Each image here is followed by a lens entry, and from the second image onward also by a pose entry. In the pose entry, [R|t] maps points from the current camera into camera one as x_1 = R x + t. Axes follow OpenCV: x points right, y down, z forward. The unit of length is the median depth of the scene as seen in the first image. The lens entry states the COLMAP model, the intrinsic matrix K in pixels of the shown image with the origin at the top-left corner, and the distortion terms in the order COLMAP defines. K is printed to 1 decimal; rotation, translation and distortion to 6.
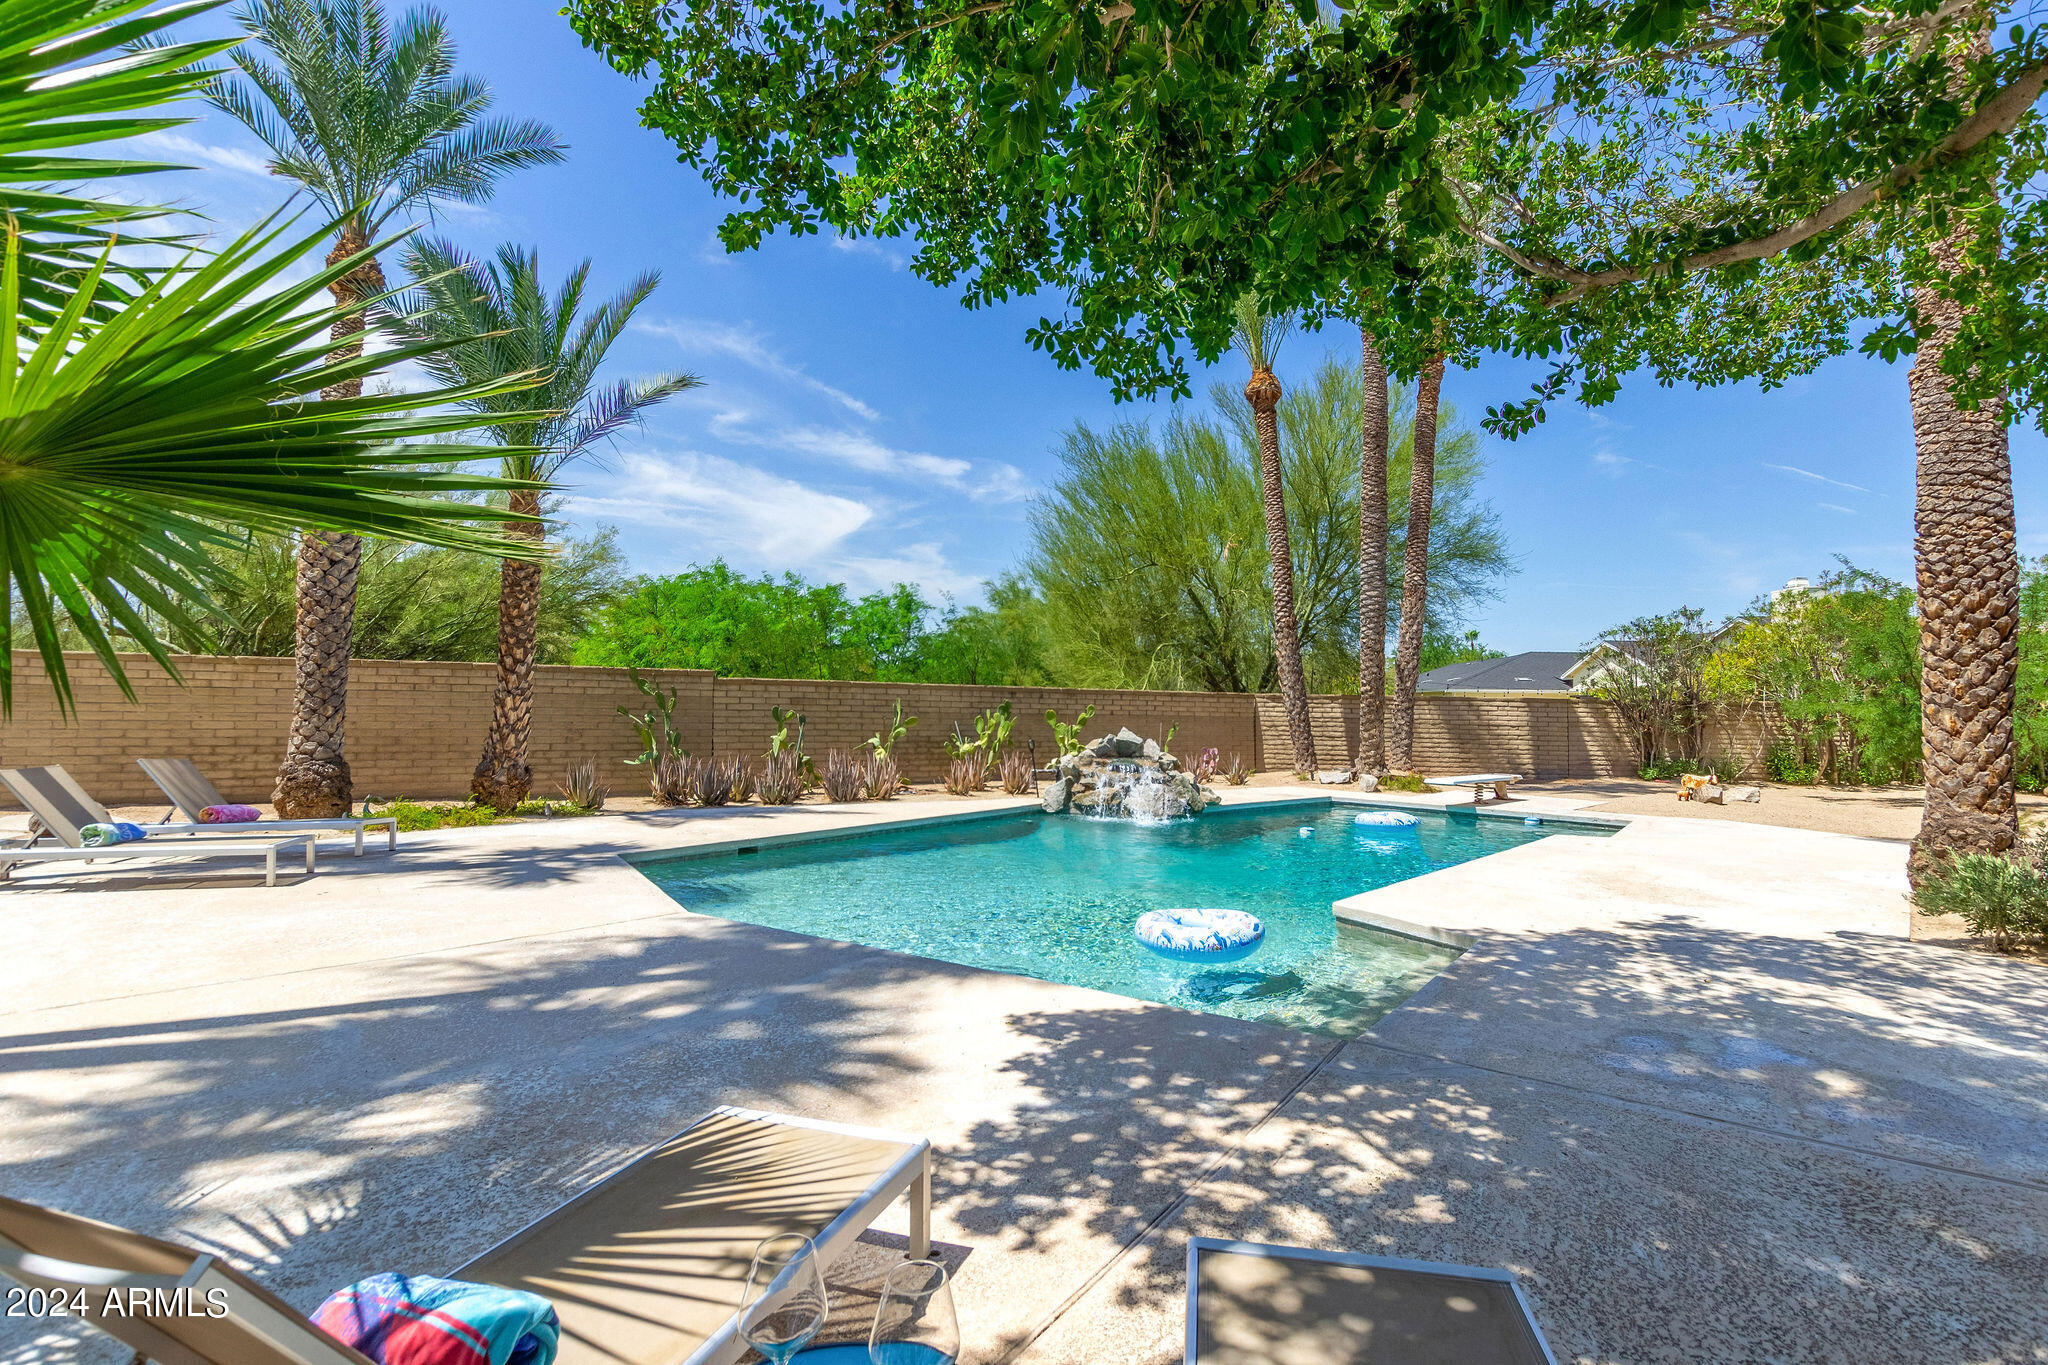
lens RADIAL K [[973.6, 0, 1024.0], [0, 973.6, 682.5], [0, 0, 1]] dist [-0.000415, -0.000784]
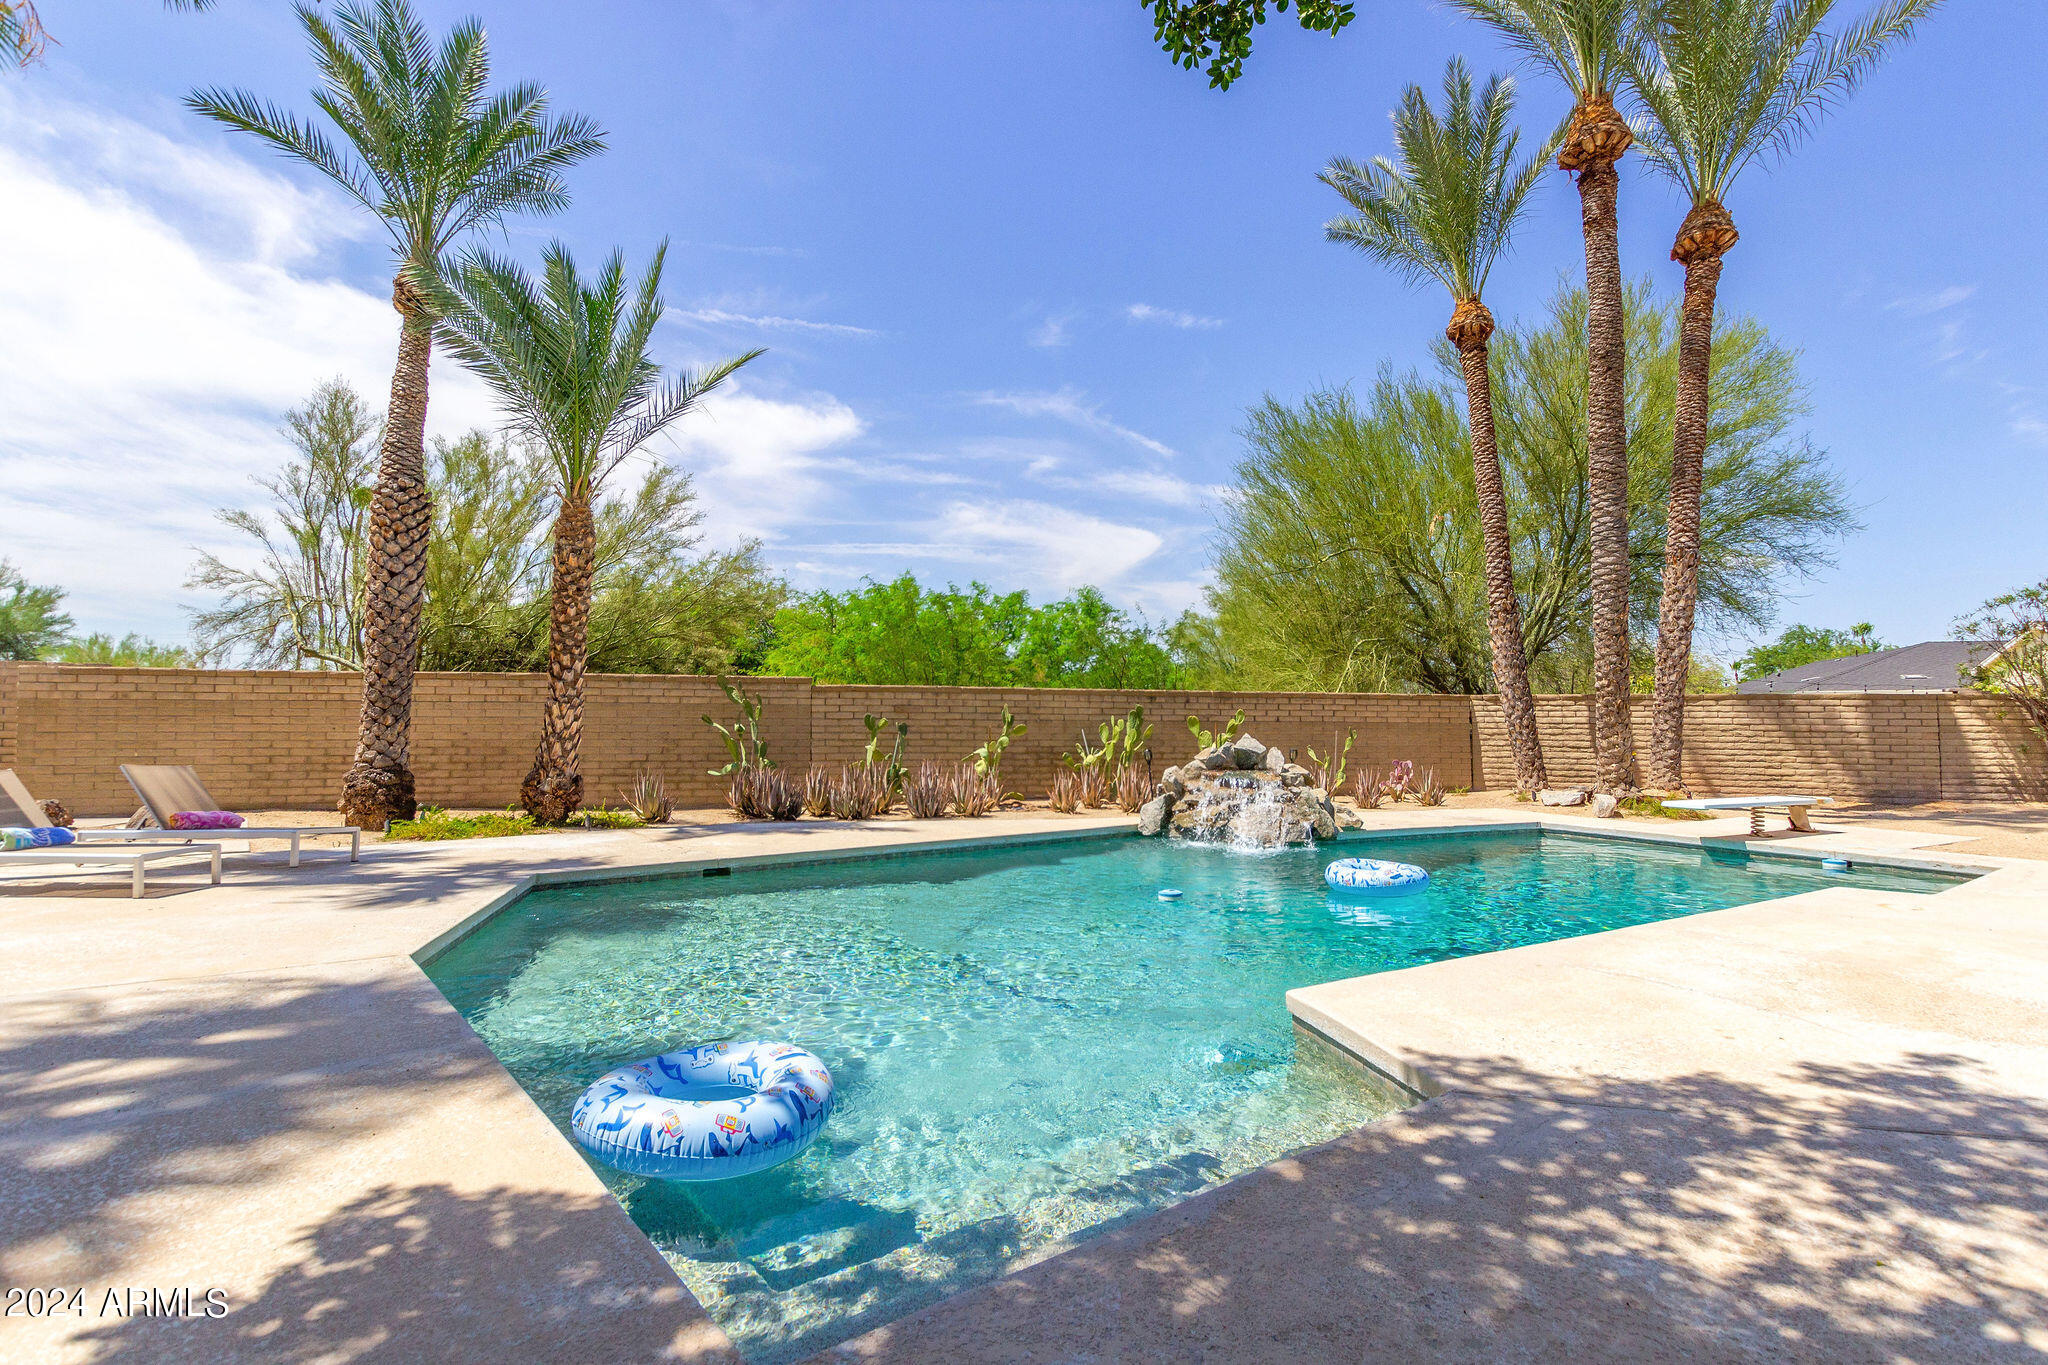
lens RADIAL K [[973.6, 0, 1024.0], [0, 973.6, 682.5], [0, 0, 1]] dist [-0.000415, -0.000784]
pose [[0.959008, -0.021833, -0.282535, 0.163275], [0.016983, 0.999664, -0.019602, 0.016402], [0.282868, 0.014000, 0.959057, 0.162385]]
